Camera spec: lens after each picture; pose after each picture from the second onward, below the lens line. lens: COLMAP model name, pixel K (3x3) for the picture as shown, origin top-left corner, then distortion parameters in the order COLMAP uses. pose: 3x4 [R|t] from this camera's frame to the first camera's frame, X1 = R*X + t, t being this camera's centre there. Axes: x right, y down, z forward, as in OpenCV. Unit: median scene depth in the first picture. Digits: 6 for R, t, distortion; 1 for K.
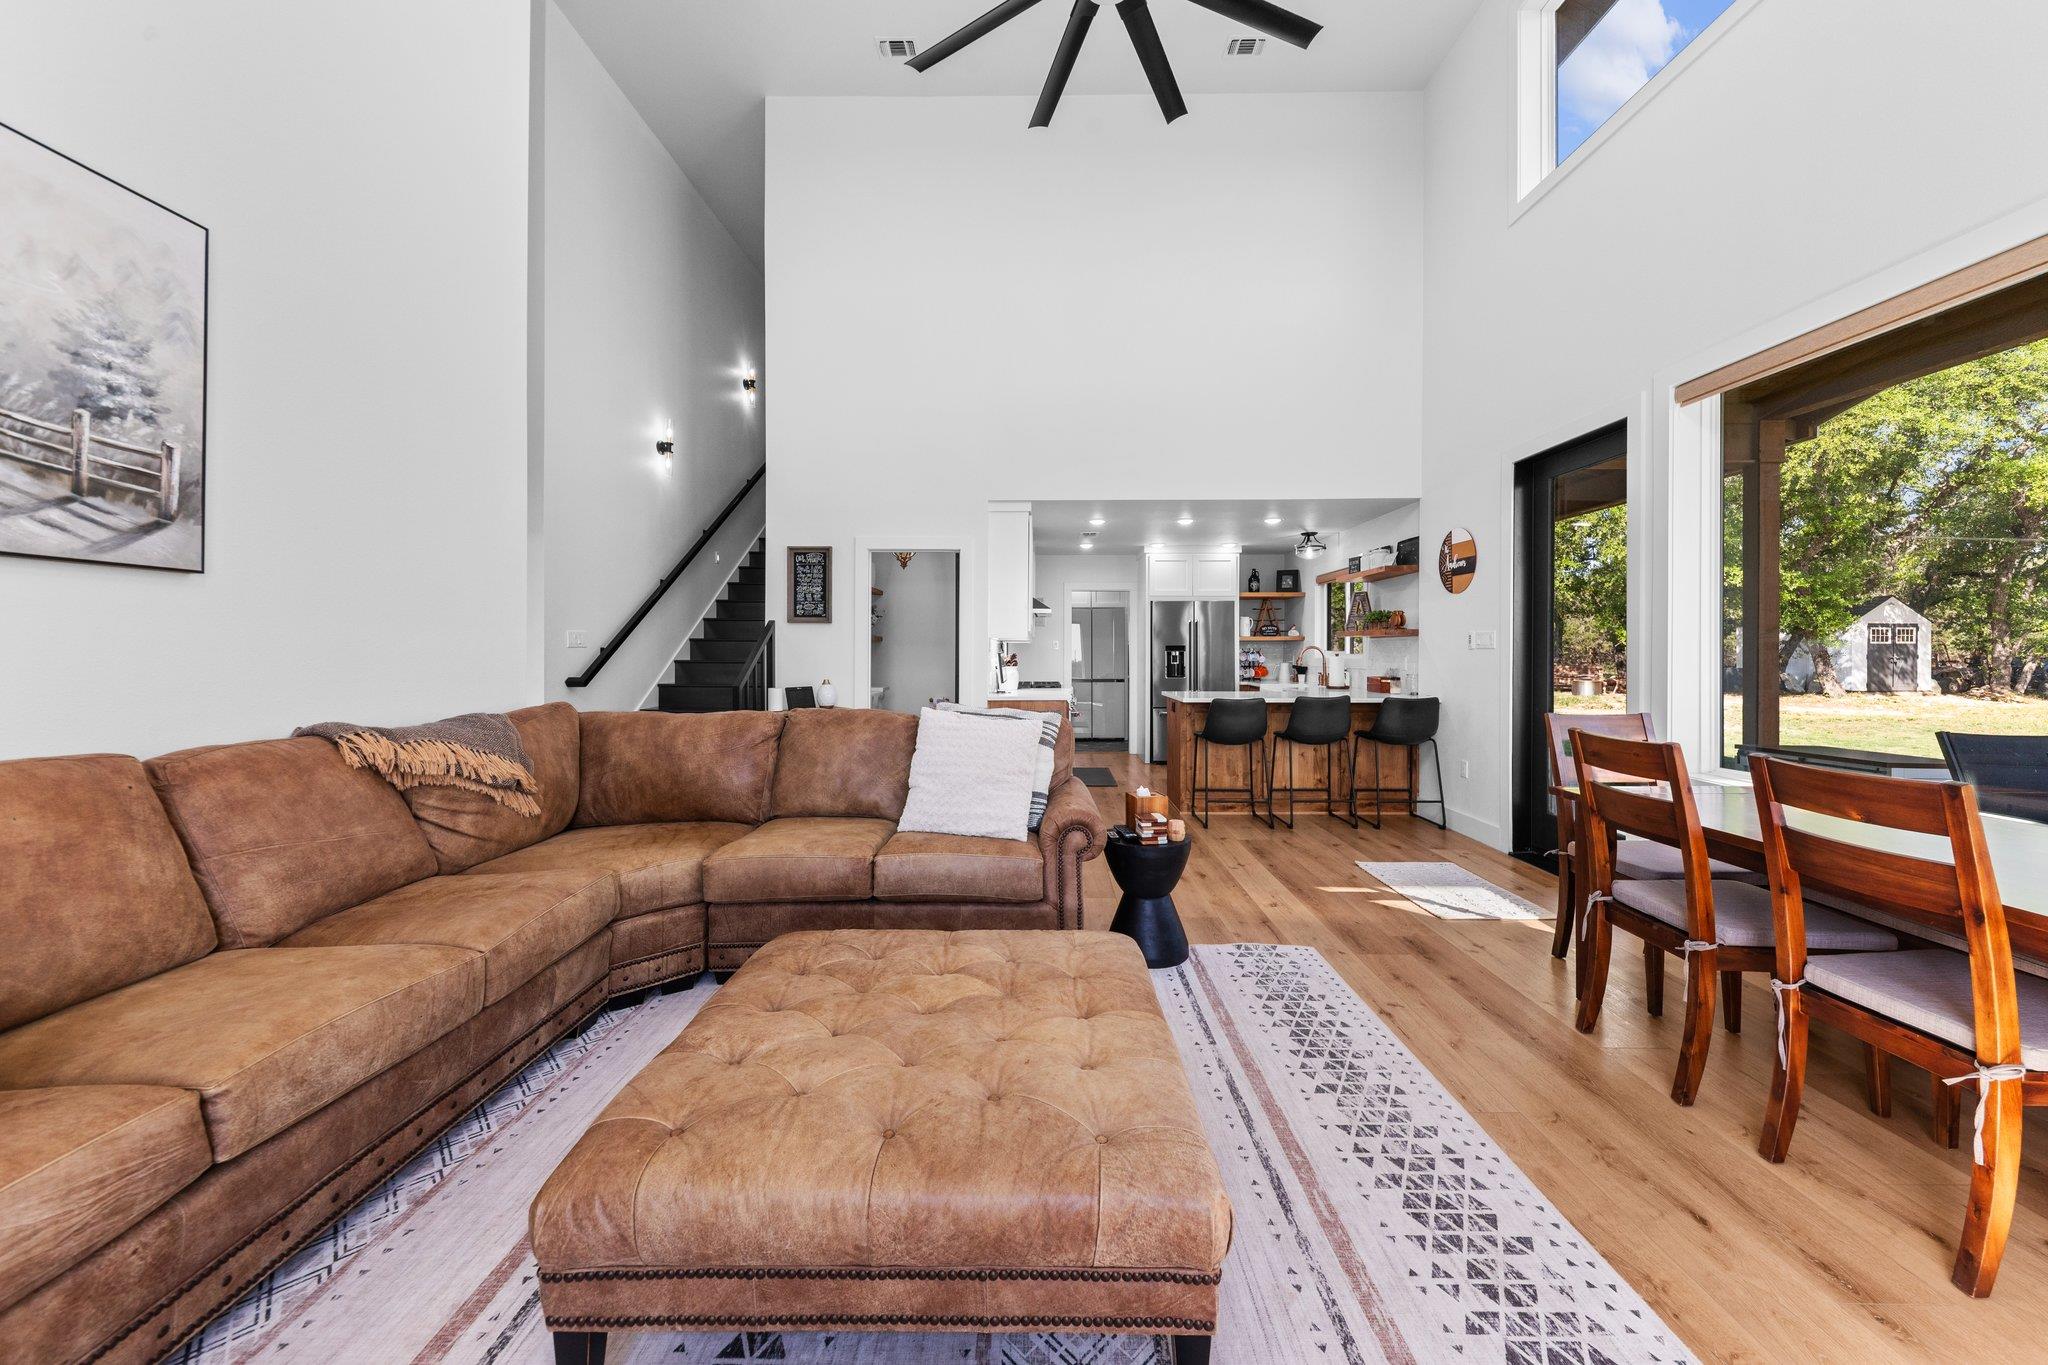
lens RADIAL K [[737.2, 0, 1027.0], [0, 737.2, 653.2], [0, 0, 1]] dist [0.013423, -0.006868]
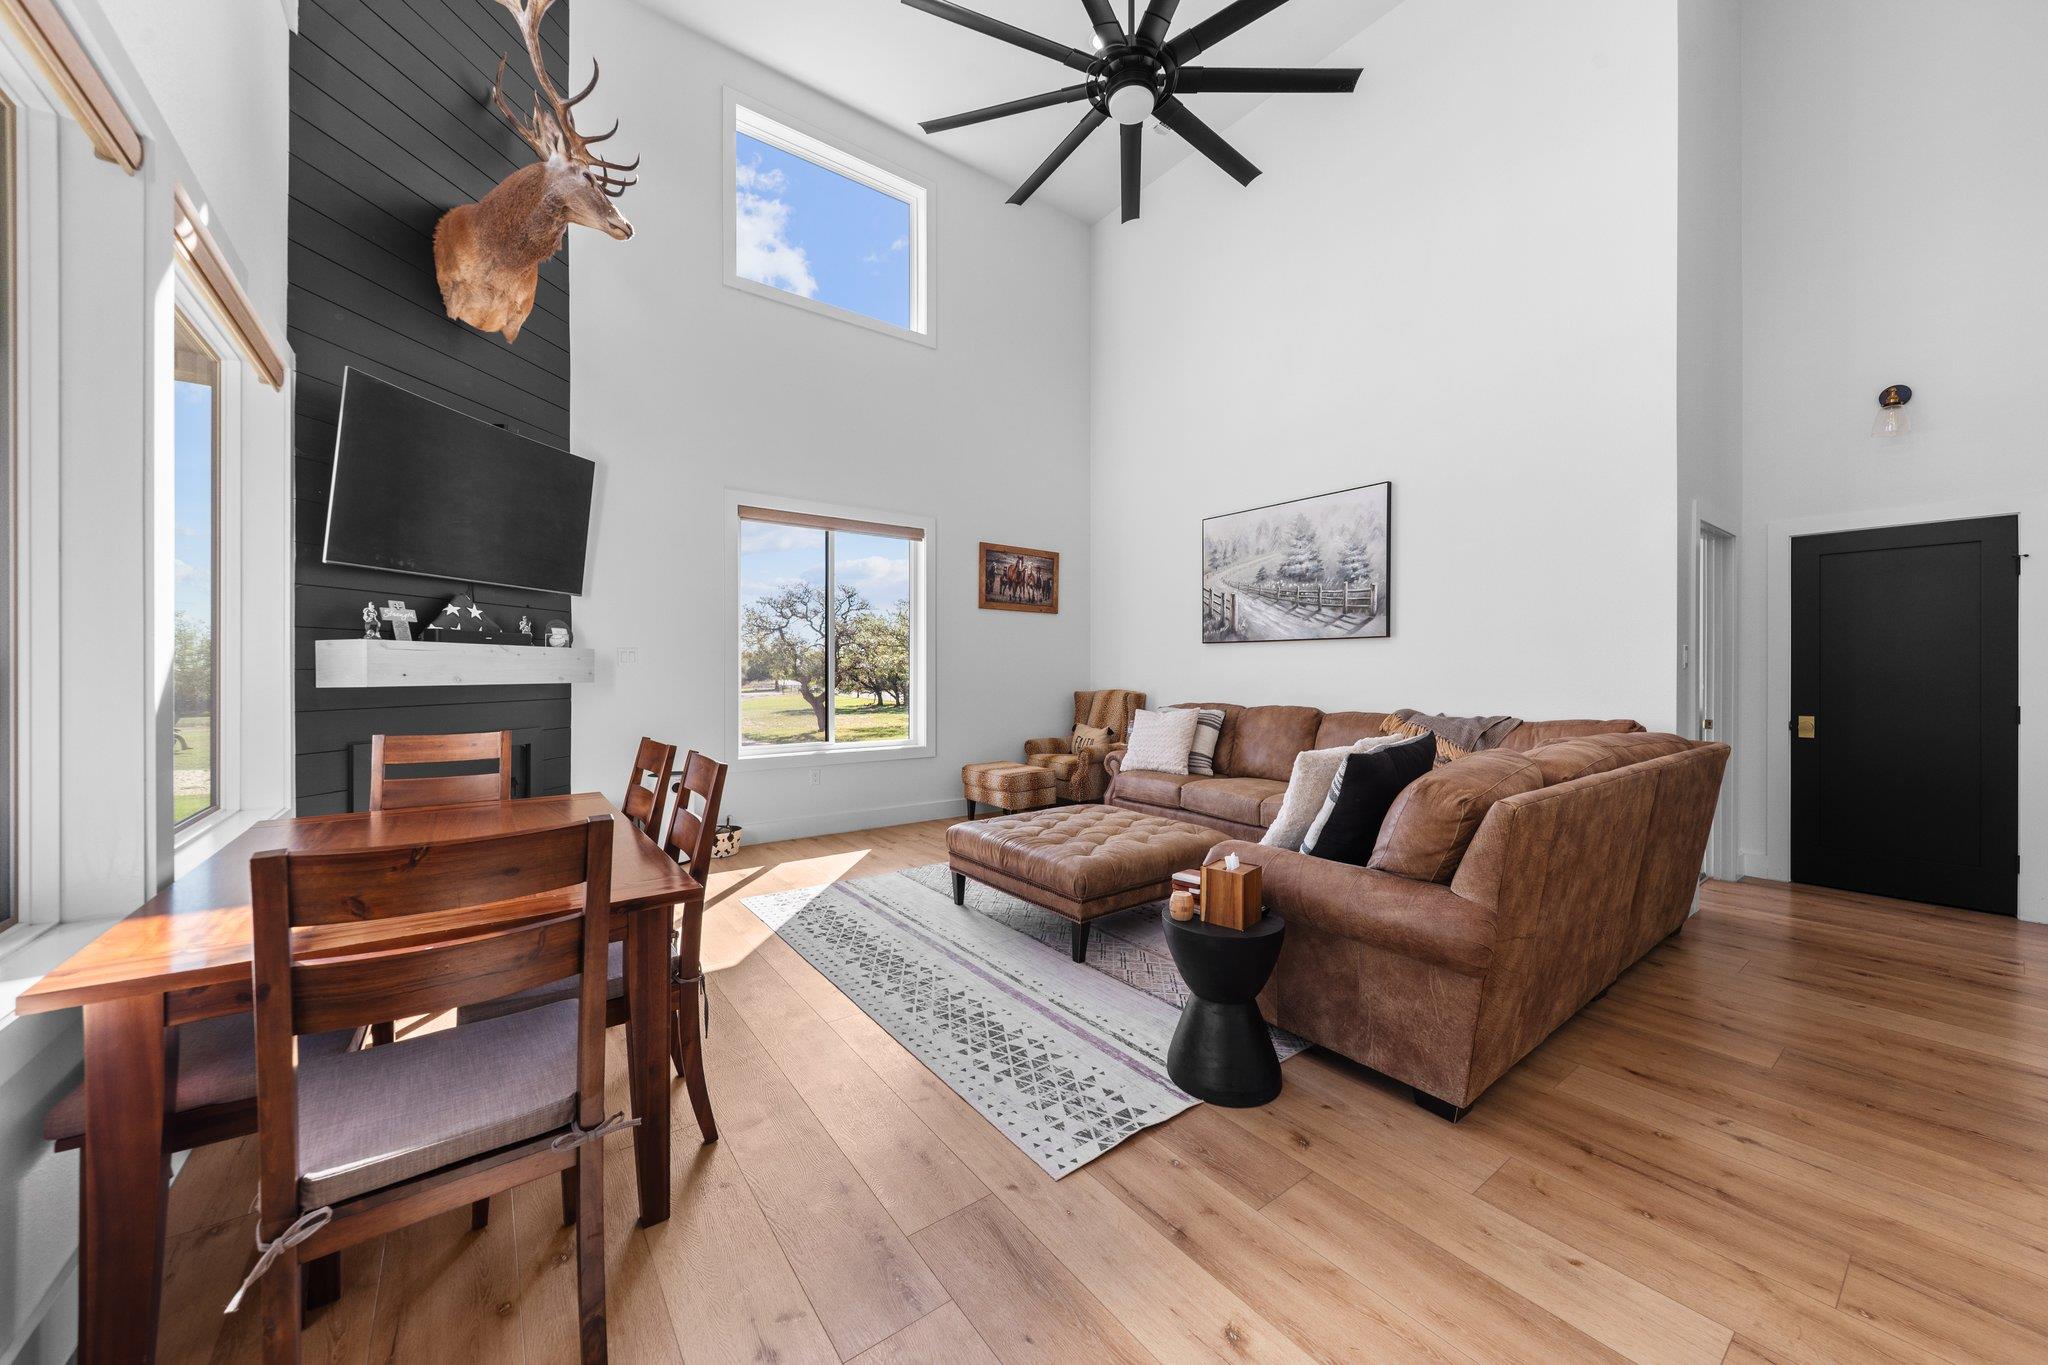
lens RADIAL K [[731.5, 0, 1029.8], [0, 731.5, 671.2], [0, 0, 1]] dist [0.019267, -0.008380]
pose [[-0.787519, -0.002722, -0.616284, 0.965737], [-0.003662, 0.999993, 0.000261, -0.001272], [0.616279, 0.002462, -0.787524, 1.829169]]
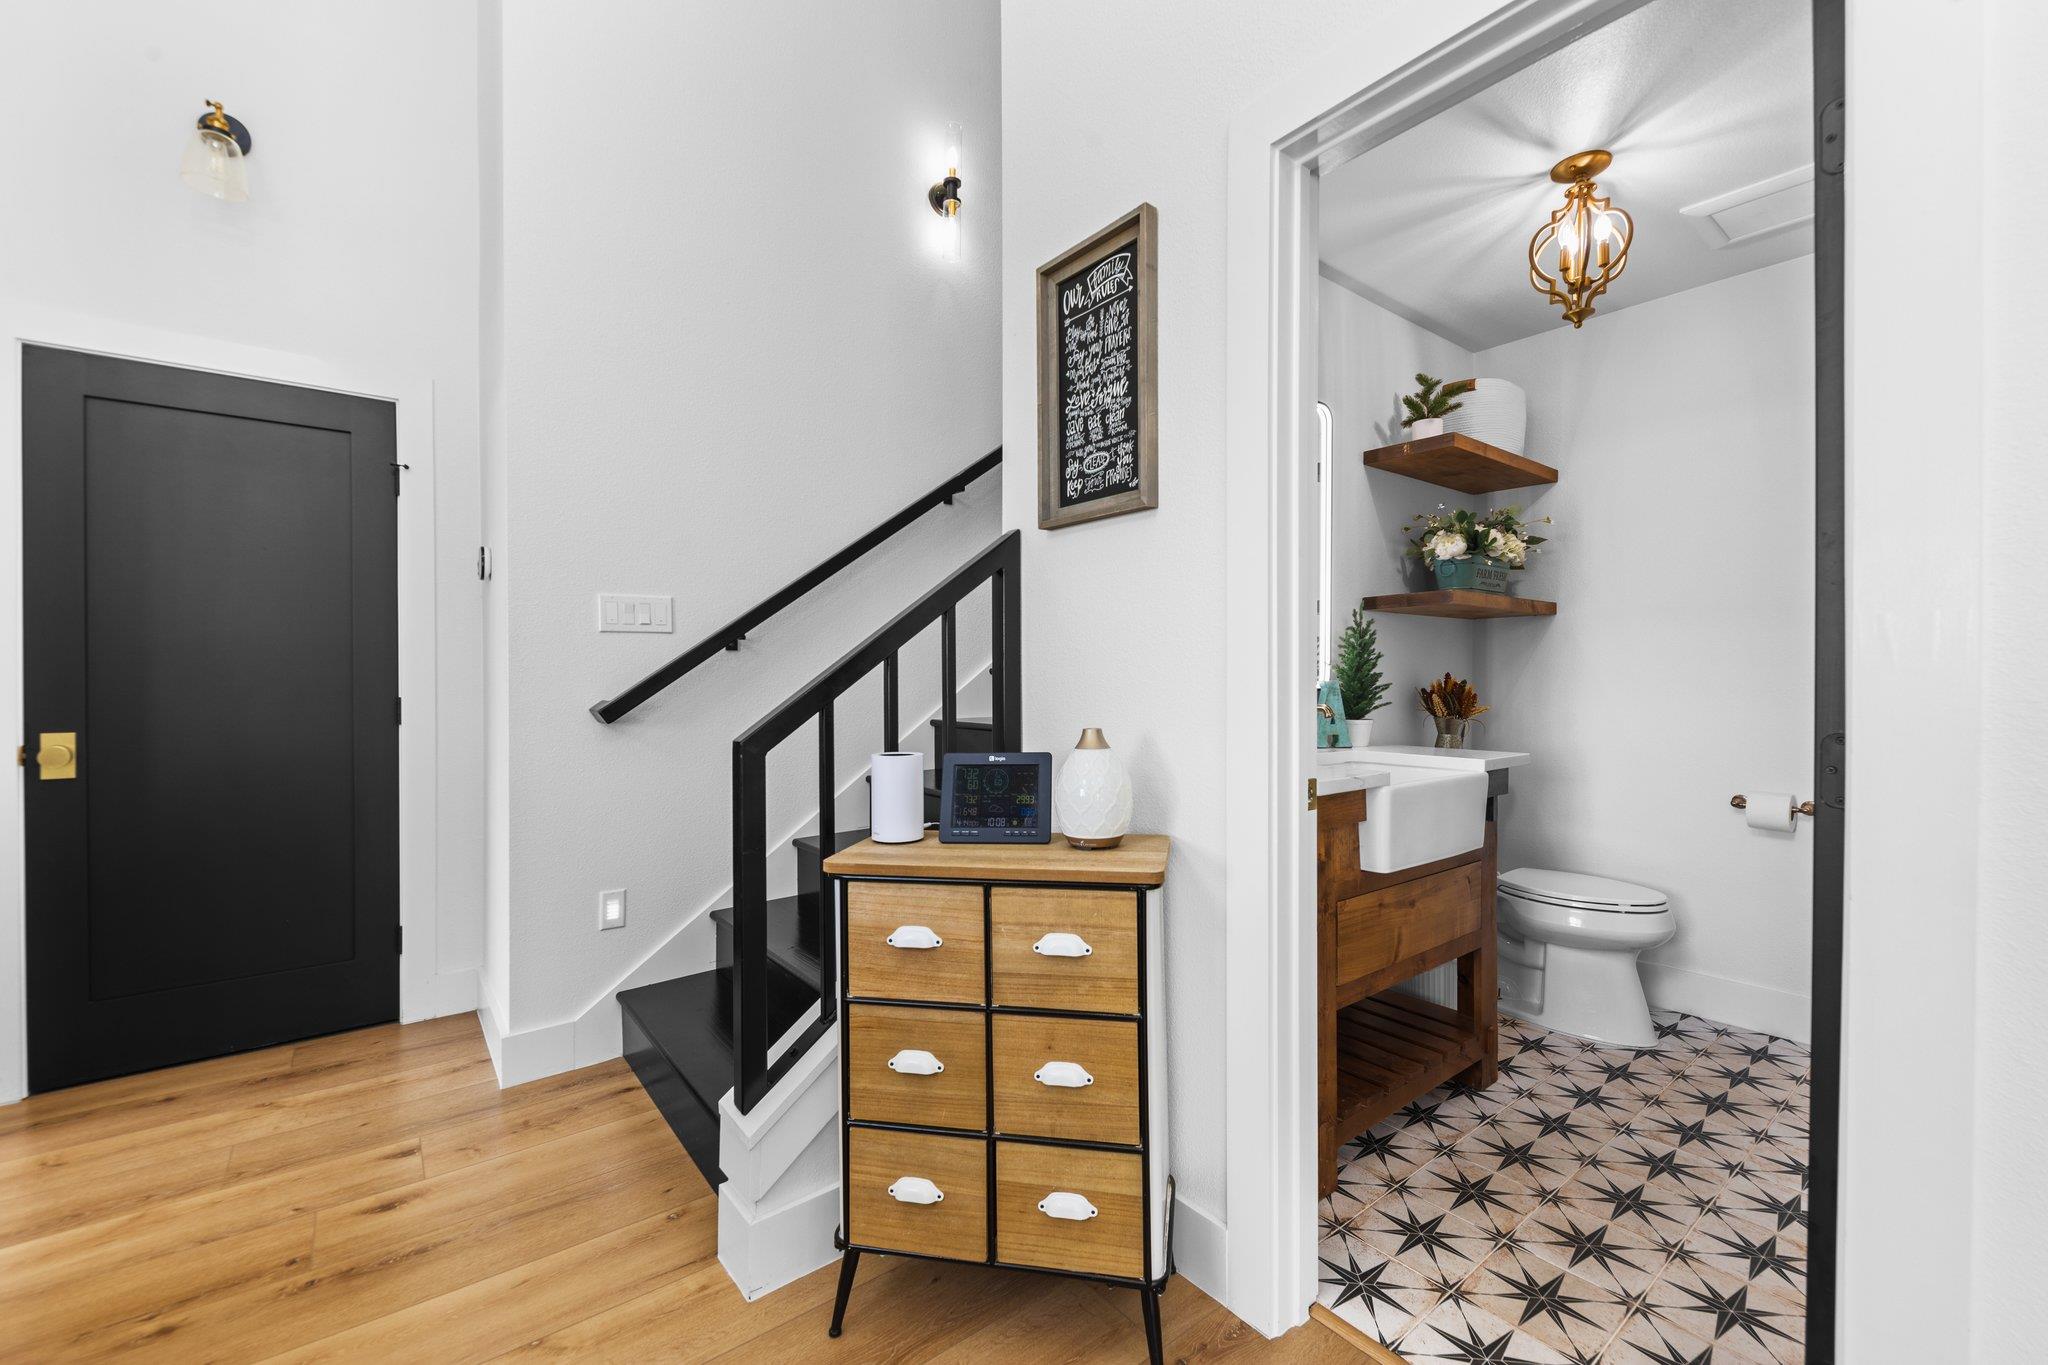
lens RADIAL K [[848.4, 0, 1027.5], [0, 848.4, 675.3], [0, 0, 1]] dist [0.010273, -0.000295]
pose [[0.634979, -0.004648, -0.772515, -0.152066], [0.004281, 0.999988, -0.002498, 0.041627], [0.772517, -0.001721, 0.634992, 1.814079]]
